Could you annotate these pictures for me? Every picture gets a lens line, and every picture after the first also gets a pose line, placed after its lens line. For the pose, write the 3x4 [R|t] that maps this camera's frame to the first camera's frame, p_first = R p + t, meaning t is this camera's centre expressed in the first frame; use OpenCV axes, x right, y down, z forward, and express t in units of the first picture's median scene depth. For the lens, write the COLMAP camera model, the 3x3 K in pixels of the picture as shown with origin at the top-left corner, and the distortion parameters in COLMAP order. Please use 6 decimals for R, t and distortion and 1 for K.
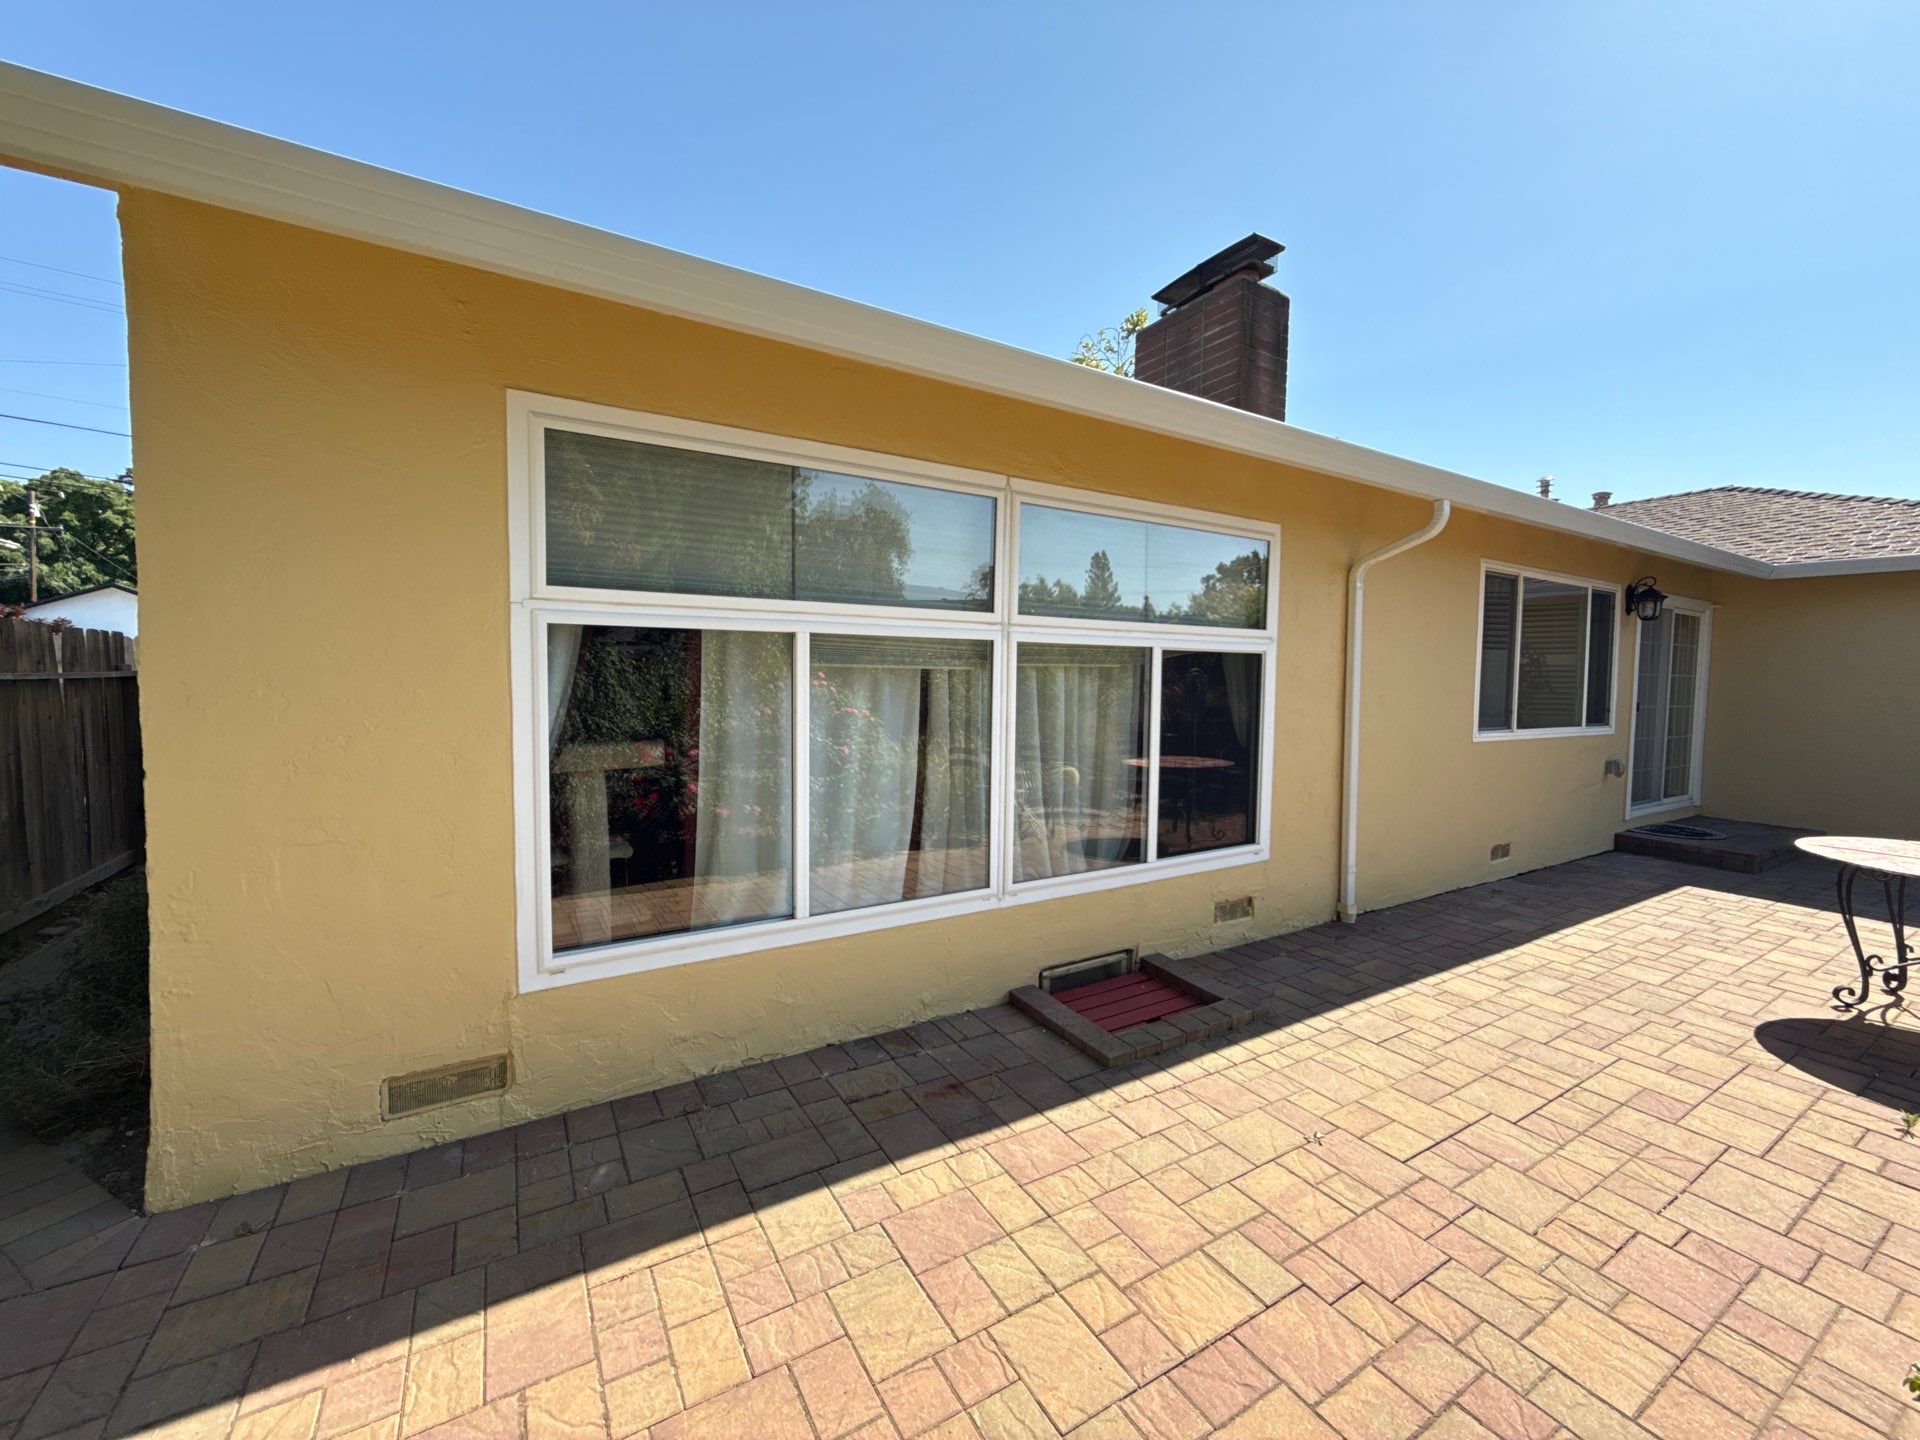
lens RADIAL K [[761.5, 0, 956.7], [0, 761.5, 721.6], [0, 0, 1]] dist [0.002736, -0.000768]
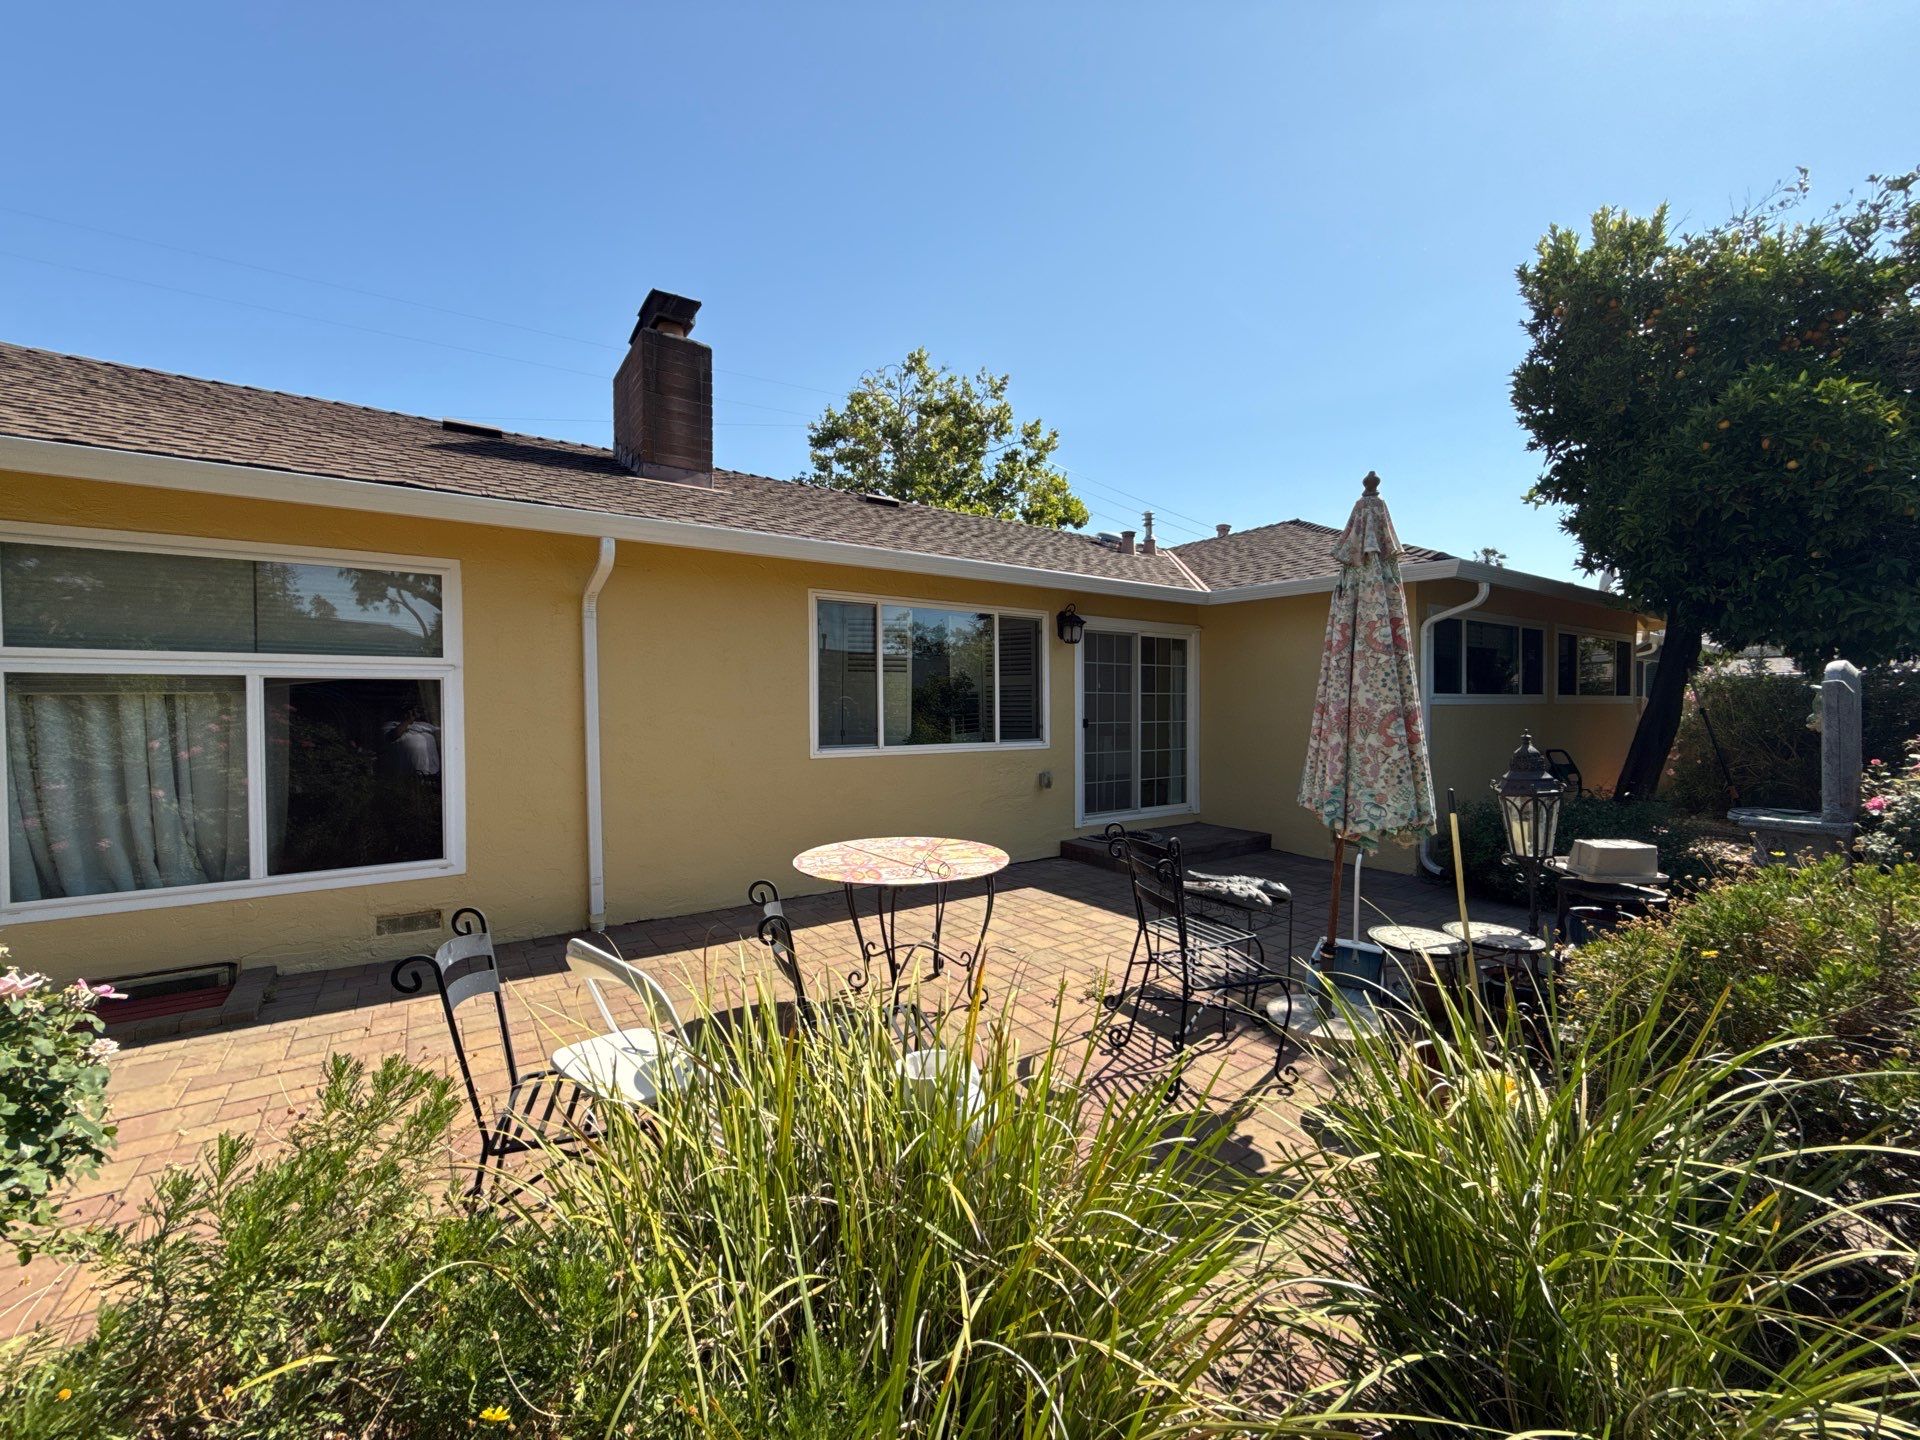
lens RADIAL K [[761.5, 0, 960.1], [0, 761.5, 723.0], [0, 0, 1]] dist [0.002736, -0.000768]
pose [[0.997921, -0.017530, 0.062026, 1.481690], [0.019723, 0.999196, -0.034914, 0.032486], [-0.061365, 0.036065, 0.997464, -0.151904]]
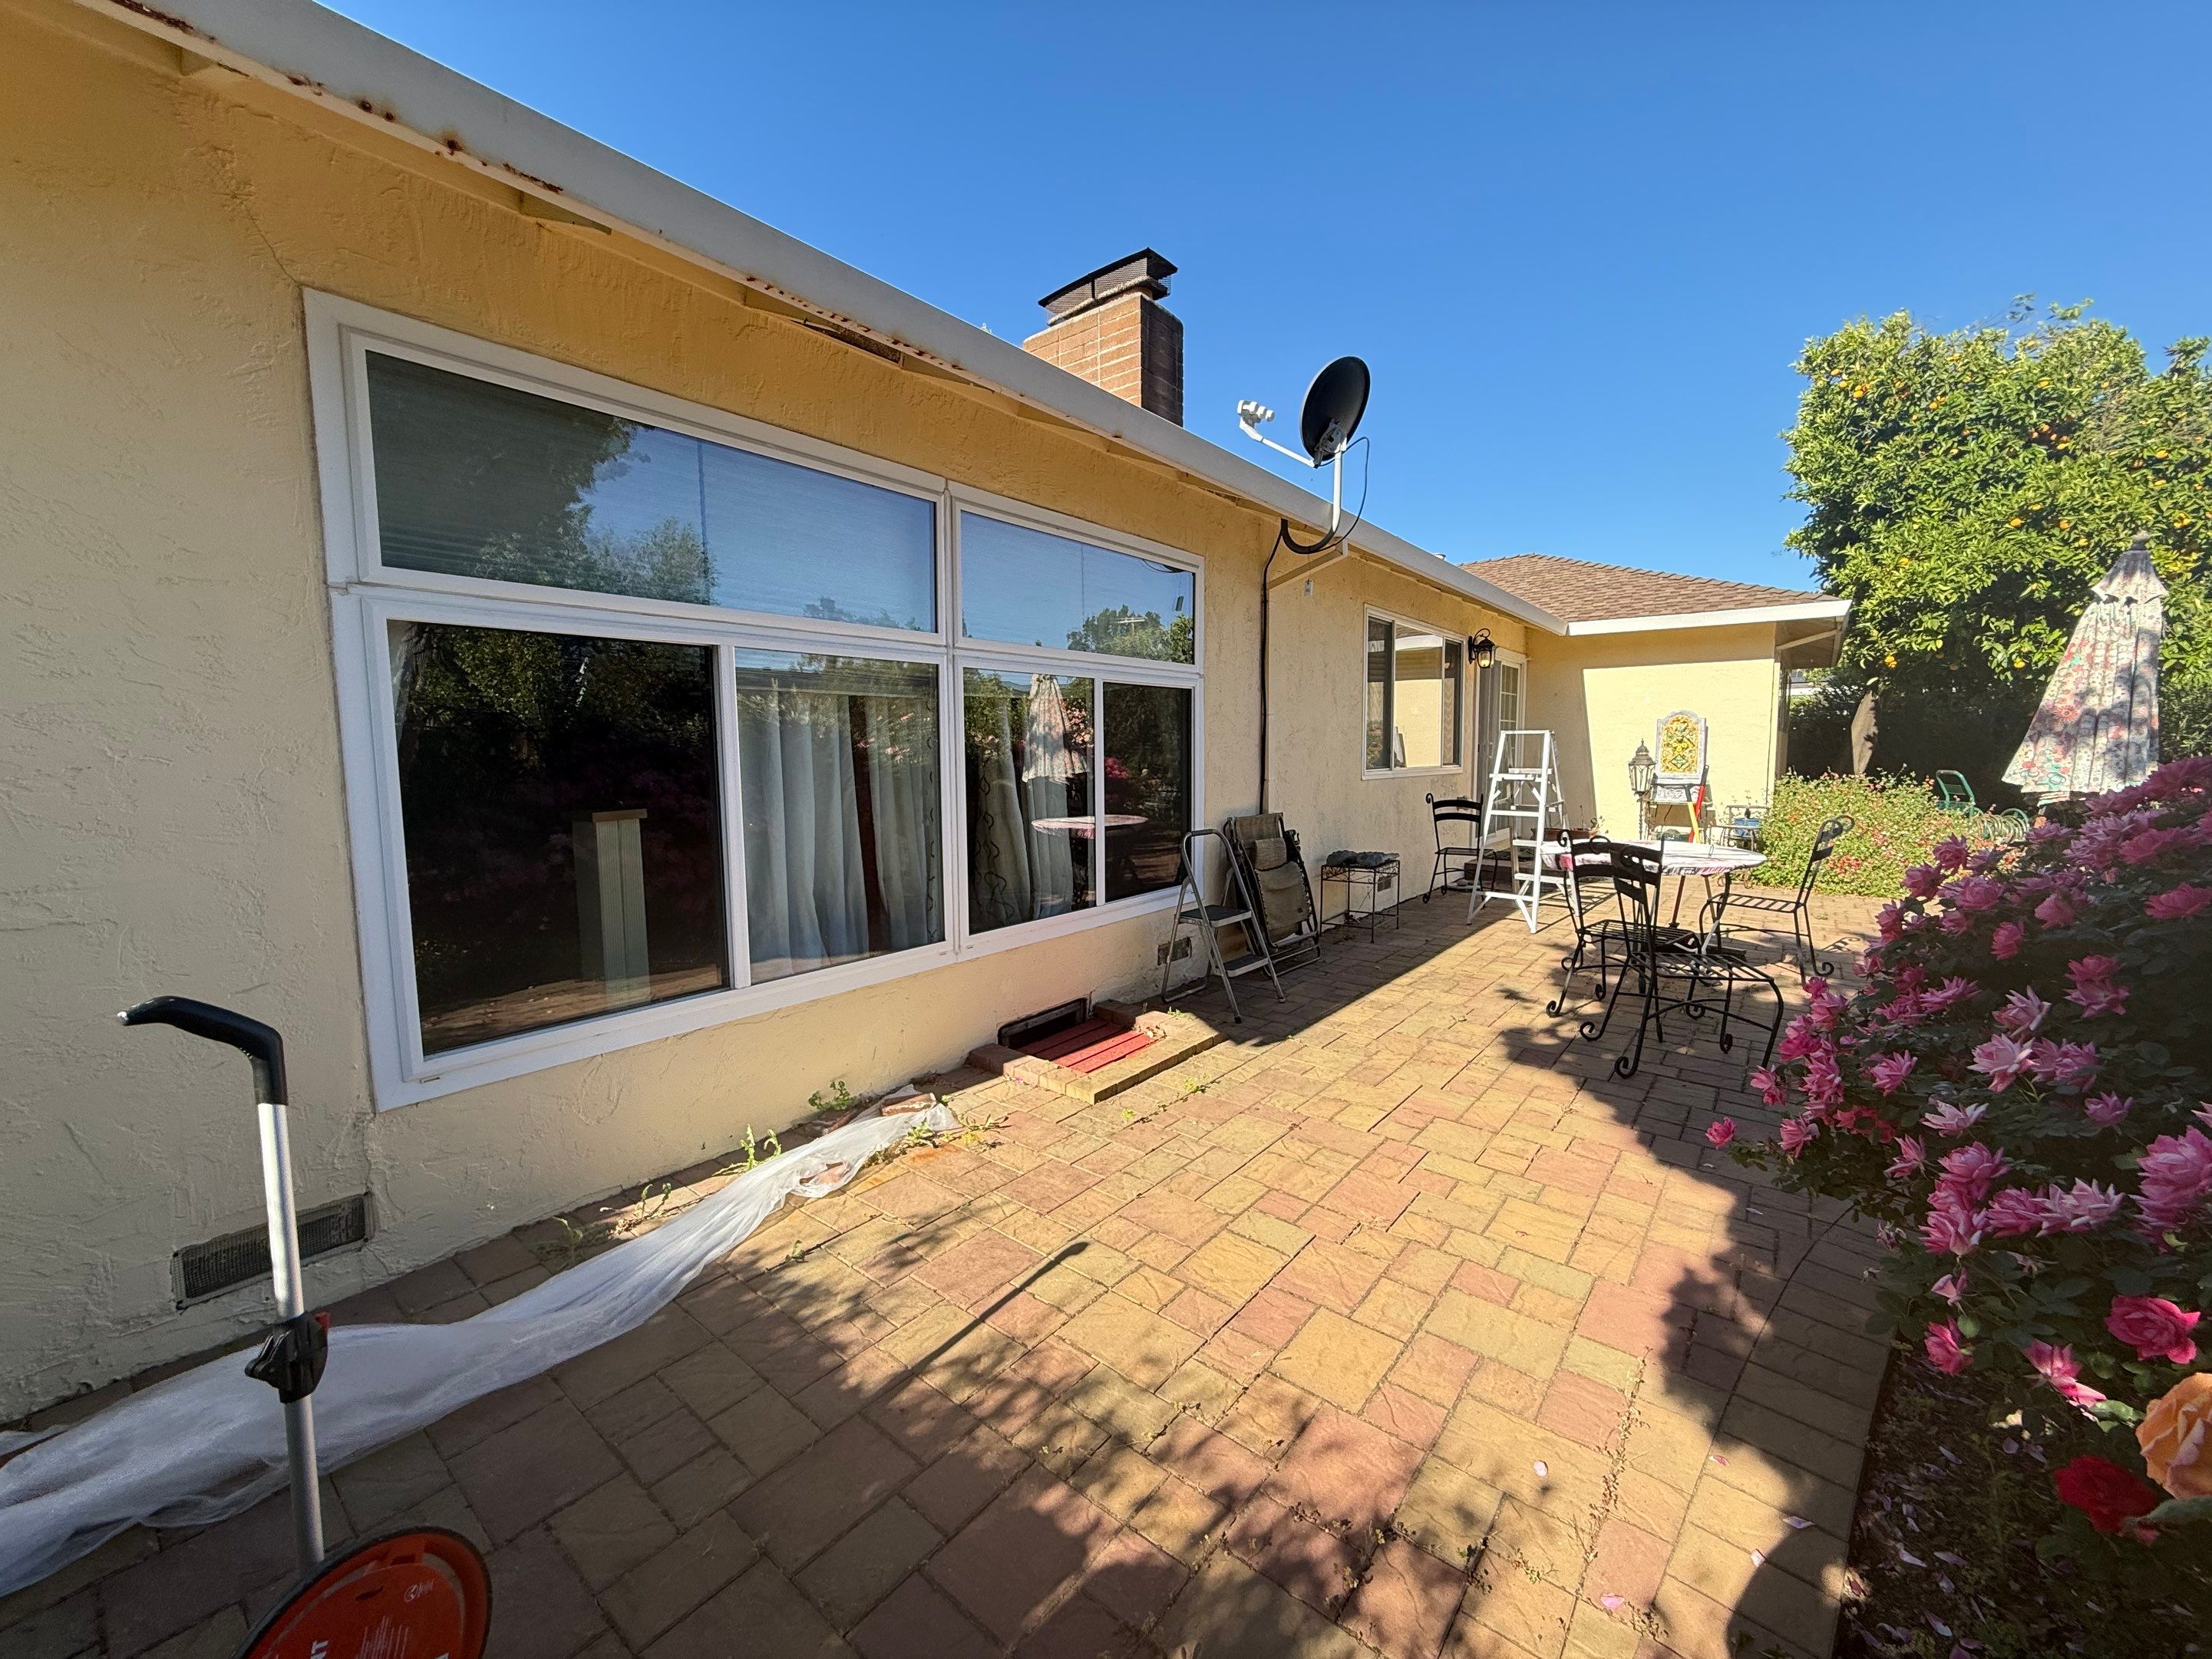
lens RADIAL K [[877.2, 0, 1091.8], [0, 877.2, 836.8], [0, 0, 1]] dist [0.002736, -0.000768]
pose [[0.942151, -0.054308, 0.330761, -0.146287], [0.040532, 0.998005, 0.048409, 0.056798], [-0.332730, -0.032202, 0.942472, -0.040035]]
